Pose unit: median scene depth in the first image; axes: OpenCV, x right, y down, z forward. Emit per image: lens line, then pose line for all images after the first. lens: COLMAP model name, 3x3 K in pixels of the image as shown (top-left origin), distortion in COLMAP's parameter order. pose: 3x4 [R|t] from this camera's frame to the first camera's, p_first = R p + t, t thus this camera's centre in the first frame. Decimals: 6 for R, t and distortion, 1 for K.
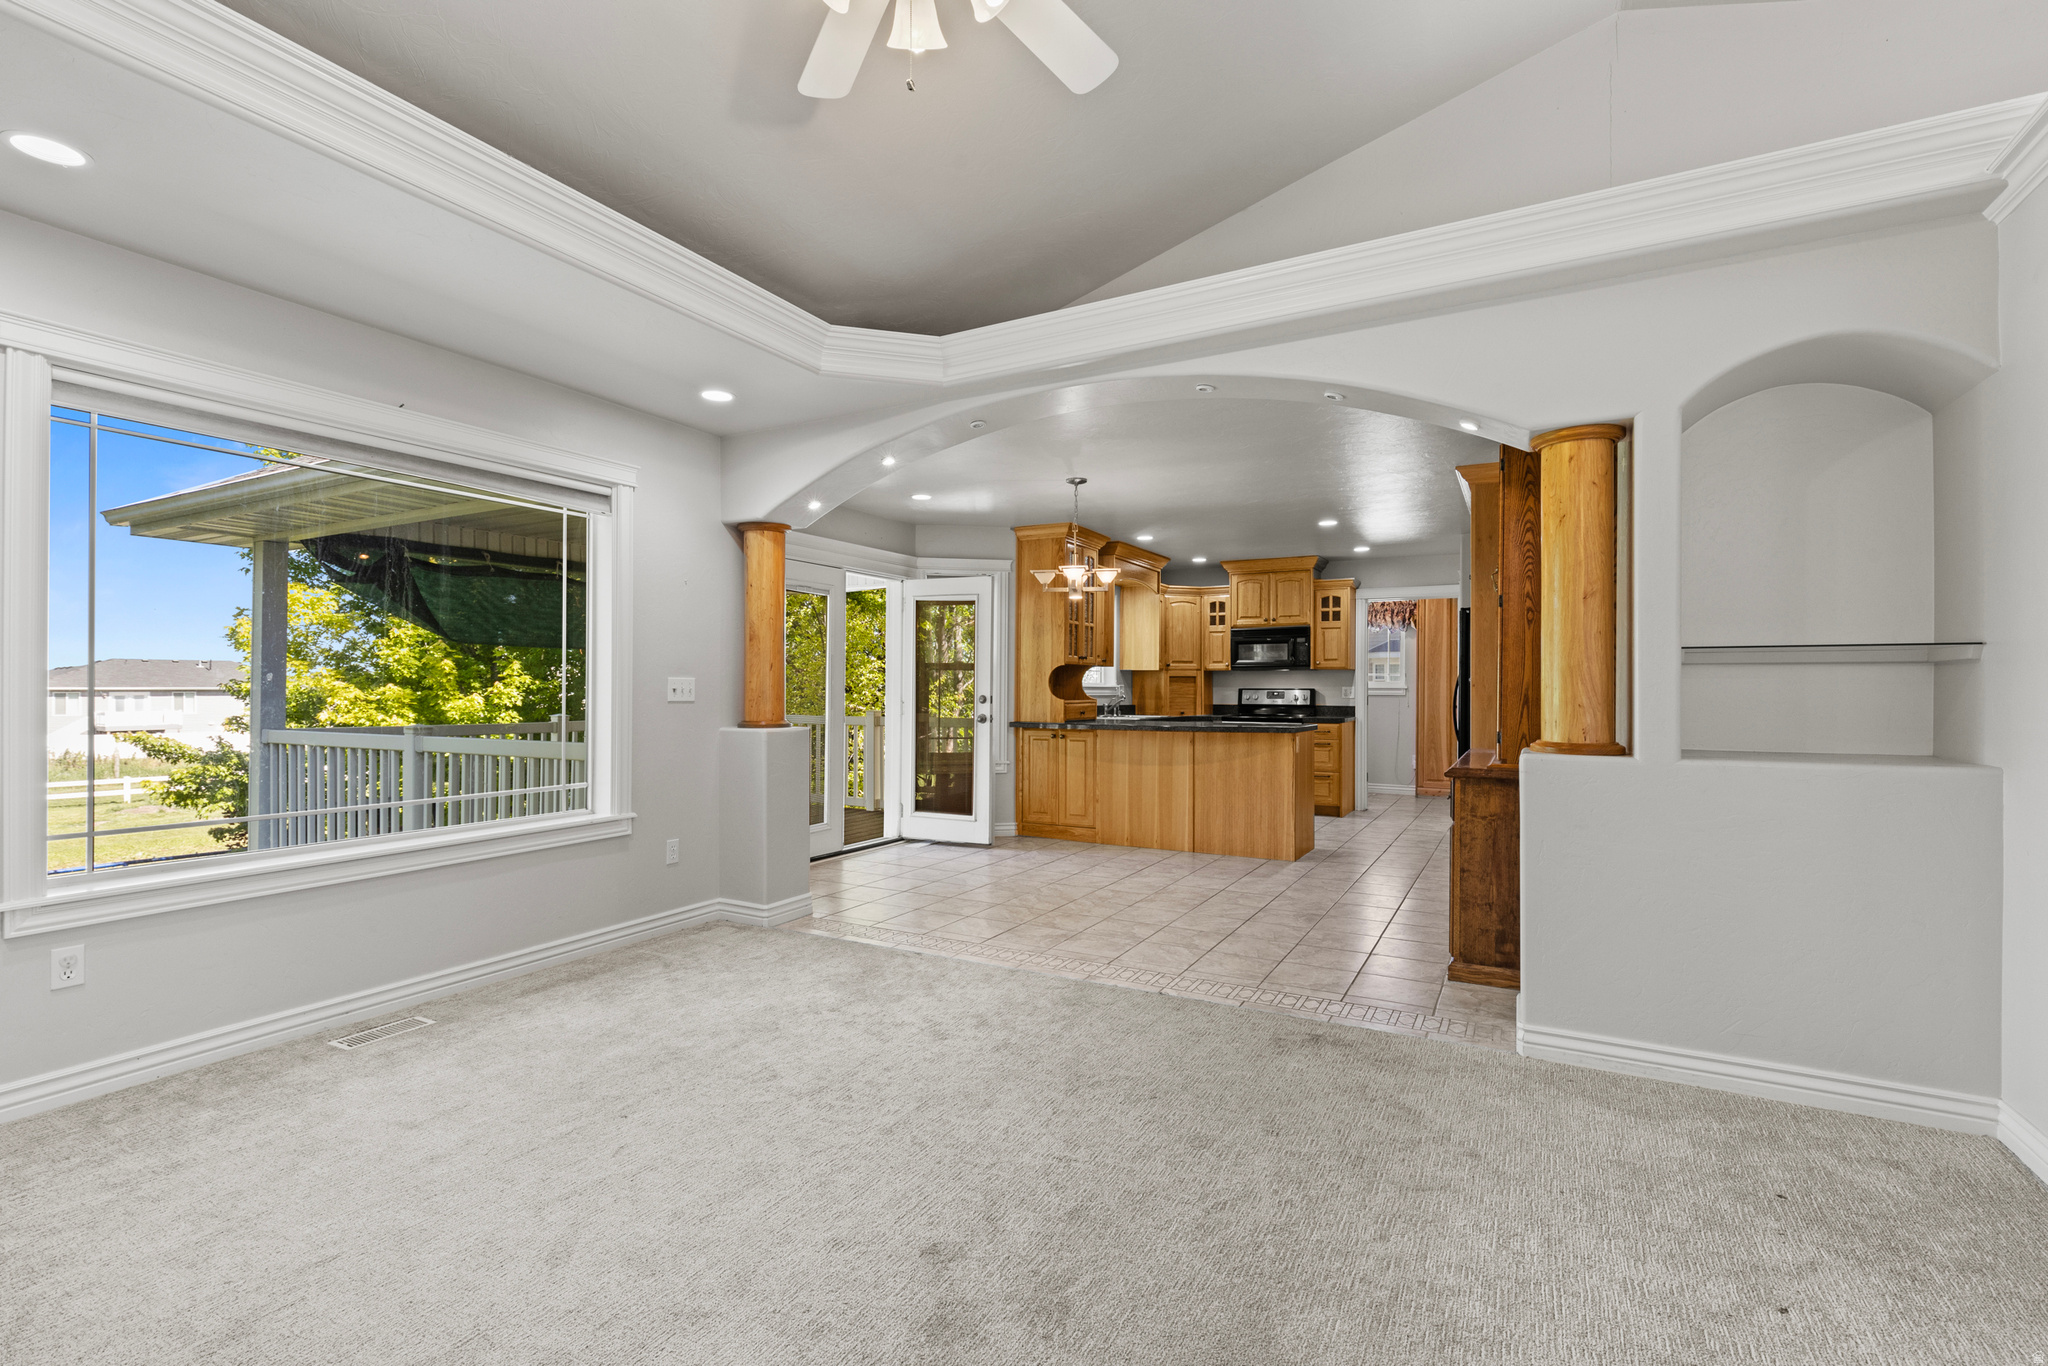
lens RADIAL K [[928.5, 0, 1020.2], [0, 928.5, 682.9], [0, 0, 1]] dist [0.002186, 0.000221]
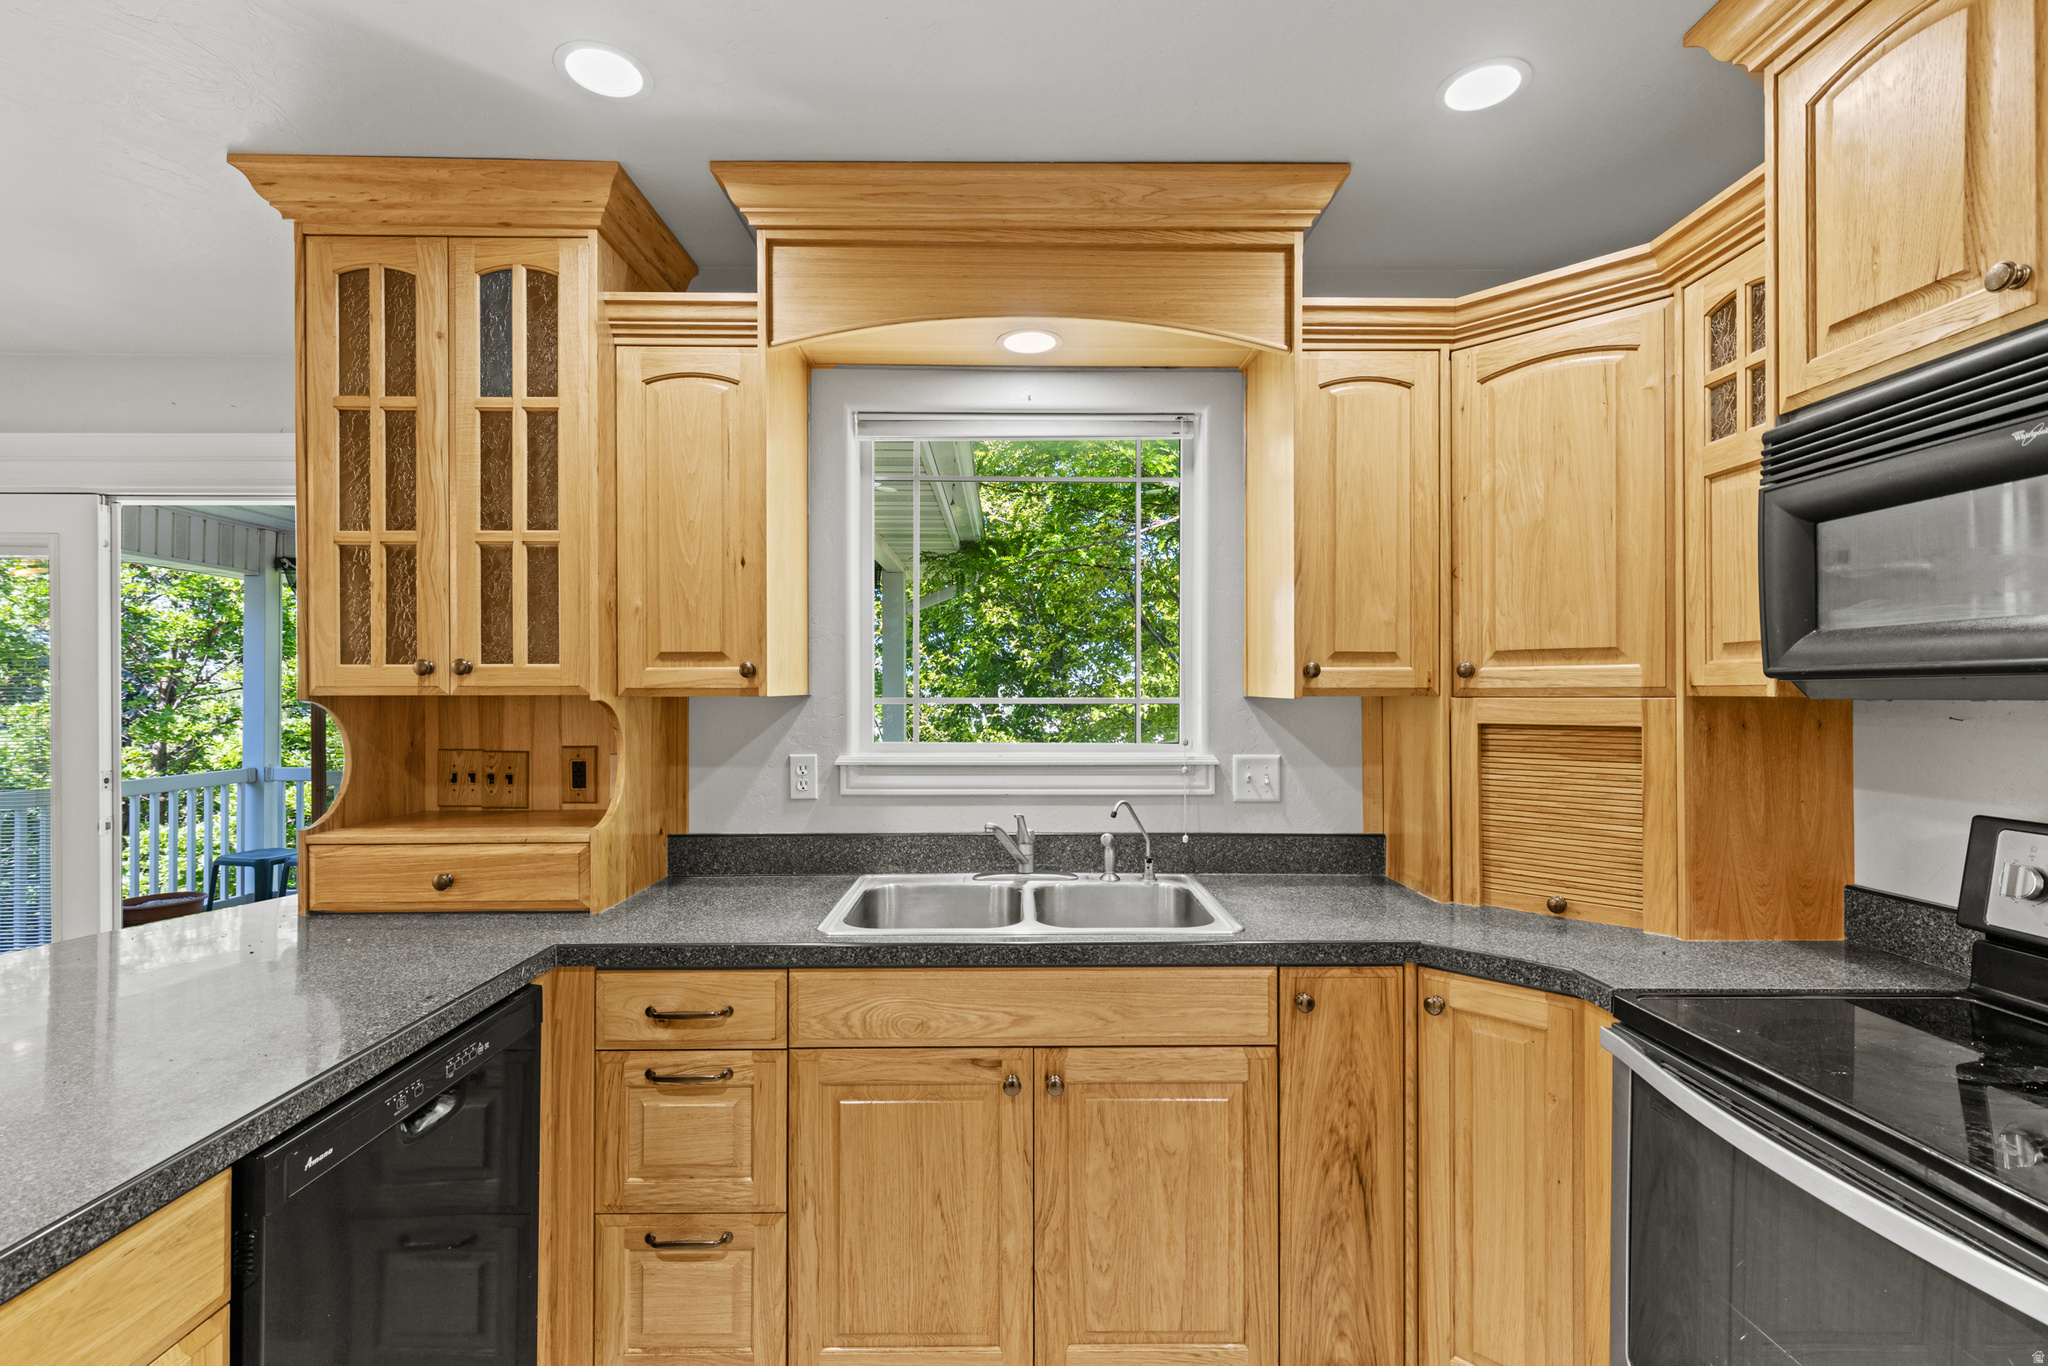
lens RADIAL K [[928.5, 0, 1024.7], [0, 928.5, 696.8], [0, 0, 1]] dist [0.002186, 0.000221]
pose [[0.495461, -0.003923, -0.868621, 0.359521], [0.008836, 0.999961, 0.000524, -0.017872], [0.868585, -0.007934, 0.495476, 0.978893]]
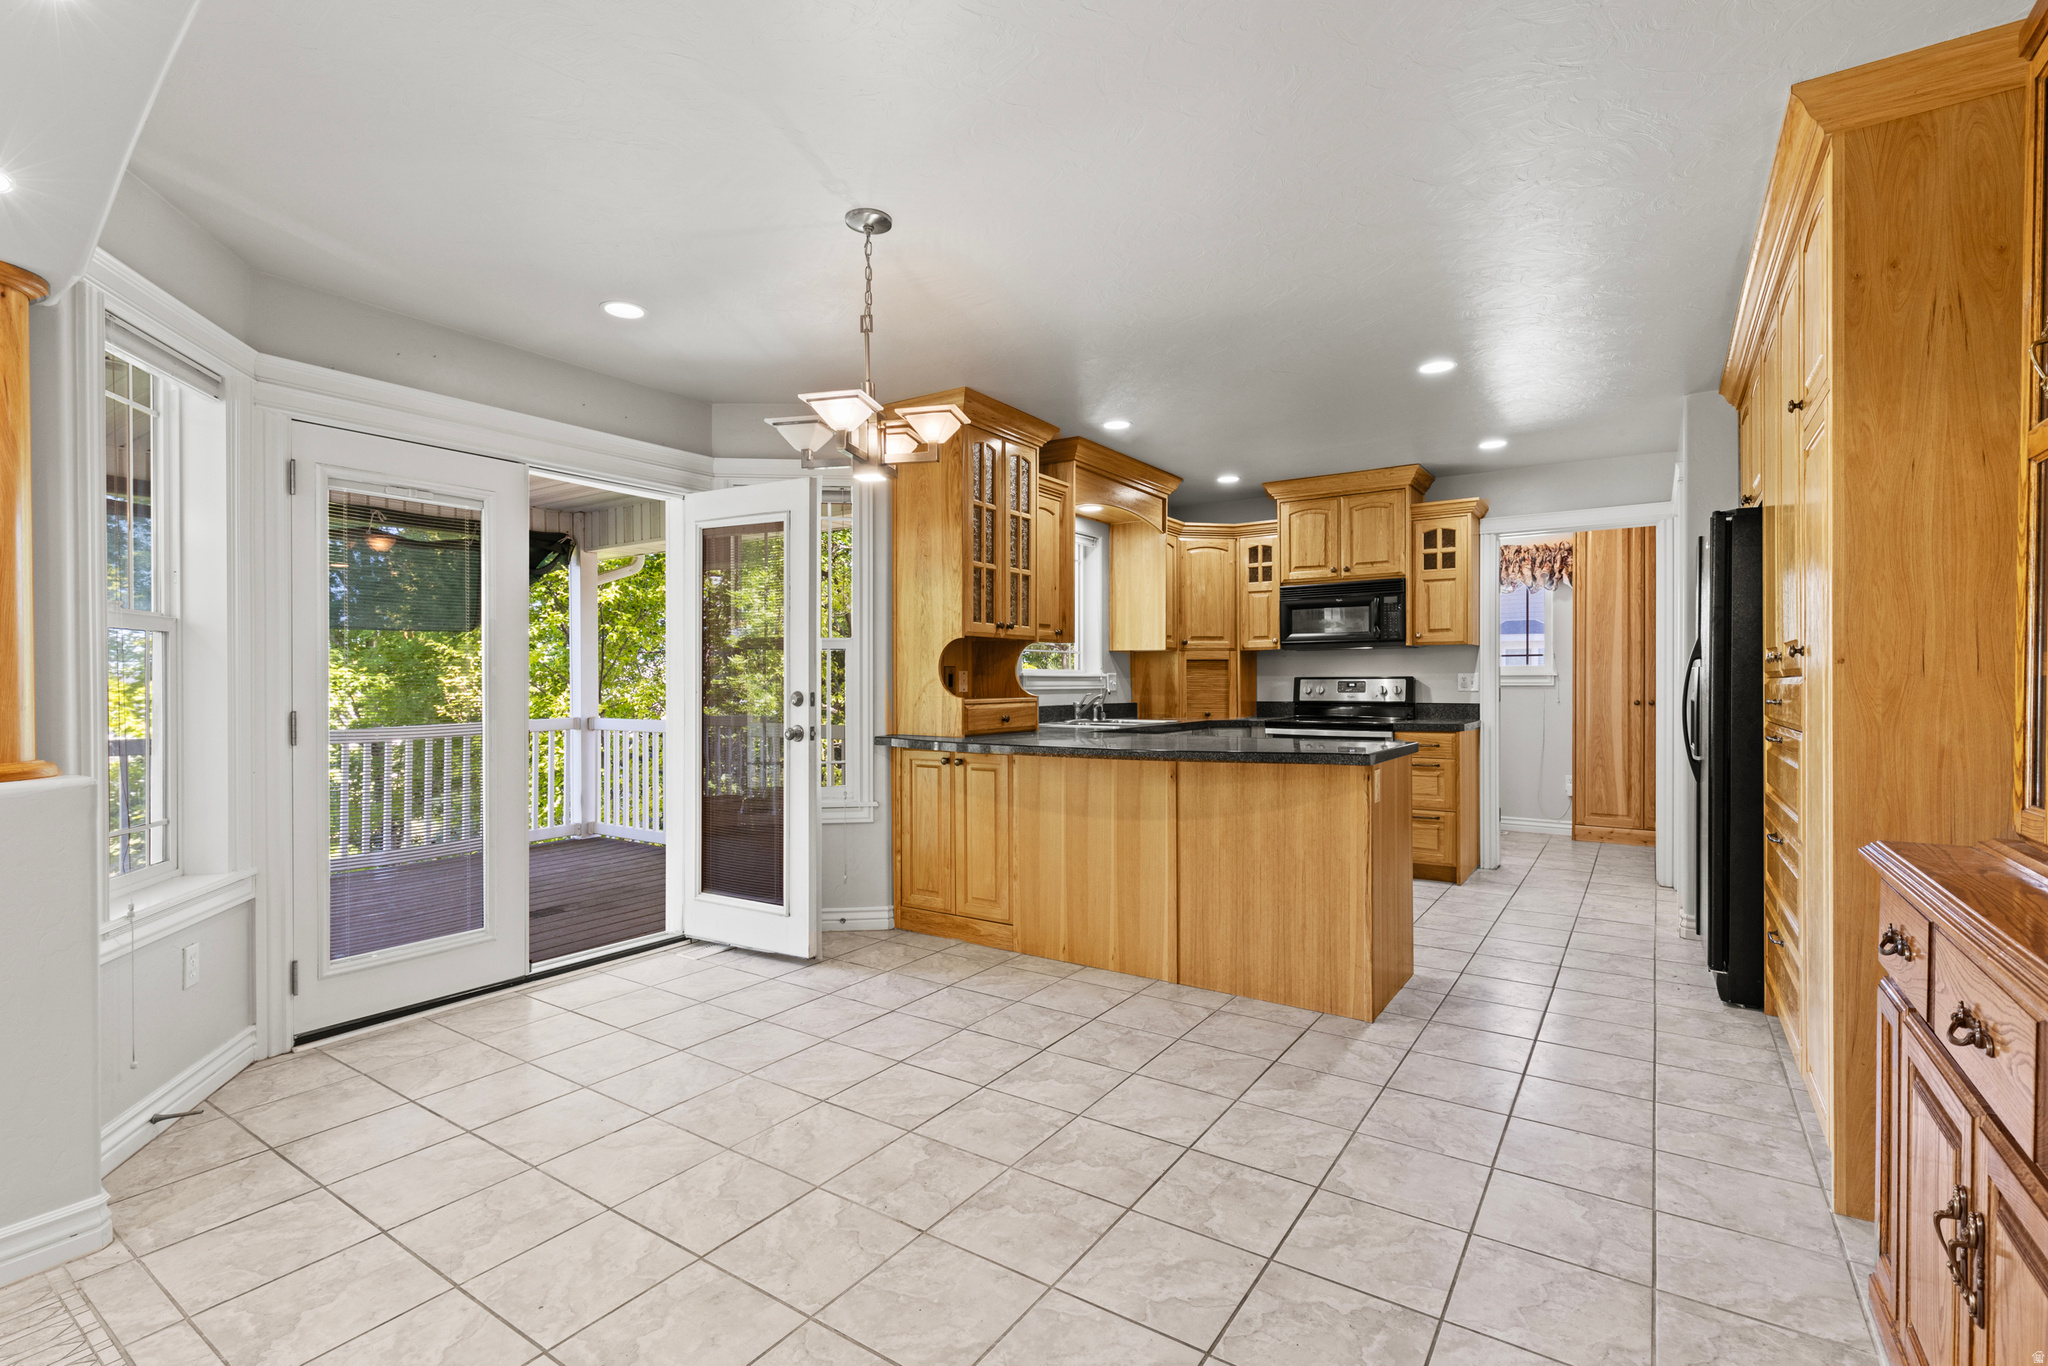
lens RADIAL K [[928.5, 0, 1020.8], [0, 928.5, 682.7], [0, 0, 1]] dist [0.002186, 0.000221]
pose [[0.995505, -0.007225, -0.094433, 0.128181], [0.007867, 0.999948, 0.006429, 0.004816], [0.094381, -0.007143, 0.995511, 0.400172]]
